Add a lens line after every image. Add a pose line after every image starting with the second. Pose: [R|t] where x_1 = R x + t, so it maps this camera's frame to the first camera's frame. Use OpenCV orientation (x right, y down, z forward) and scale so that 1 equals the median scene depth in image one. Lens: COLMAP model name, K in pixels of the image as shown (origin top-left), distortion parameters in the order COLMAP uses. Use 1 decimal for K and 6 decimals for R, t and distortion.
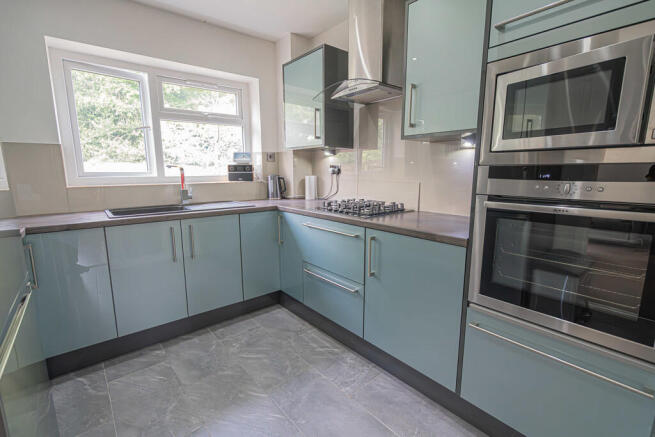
lens RADIAL K [[298.9, 0, 326.6], [0, 298.9, 219.4], [0, 0, 1]] dist [0.000376, 0.002634]
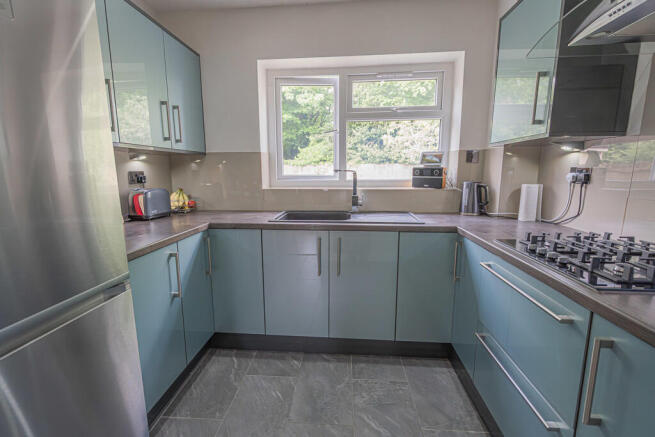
lens RADIAL K [[298.9, 0, 327.0], [0, 298.9, 218.7], [0, 0, 1]] dist [0.000376, 0.002634]
pose [[0.708654, 0.115617, -0.696019, 0.104904], [-0.115937, 0.992155, 0.046766, -0.062220], [0.695966, 0.047553, 0.716499, 0.287721]]
